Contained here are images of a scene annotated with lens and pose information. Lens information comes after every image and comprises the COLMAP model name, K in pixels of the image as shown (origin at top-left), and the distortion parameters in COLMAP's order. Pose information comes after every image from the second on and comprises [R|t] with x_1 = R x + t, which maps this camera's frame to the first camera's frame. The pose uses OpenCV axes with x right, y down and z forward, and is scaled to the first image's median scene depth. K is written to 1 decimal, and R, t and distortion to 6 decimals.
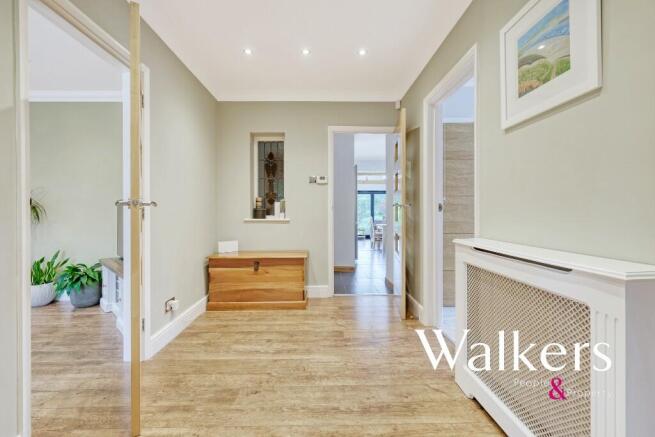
lens RADIAL K [[285.0, 0, 324.8], [0, 285.0, 215.4], [0, 0, 1]] dist [0.001343, 0.001739]
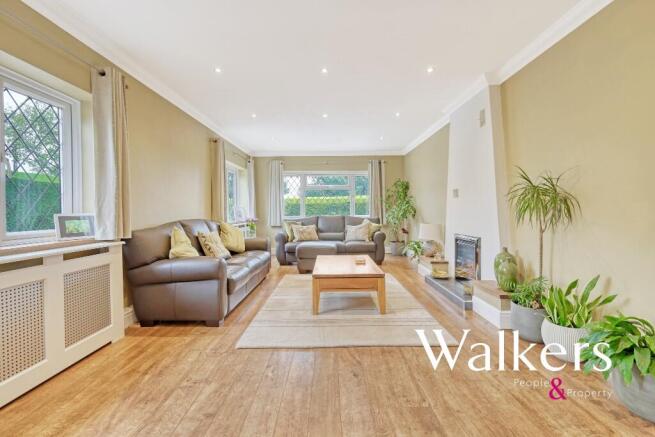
lens RADIAL K [[285.0, 0, 327.4], [0, 285.0, 218.5], [0, 0, 1]] dist [0.001343, 0.001739]
pose [[-0.022268, 0.023709, -0.999471, -0.384004], [-0.005025, 0.999703, 0.023827, 0.002276], [0.999739, 0.005553, -0.022143, 0.505197]]
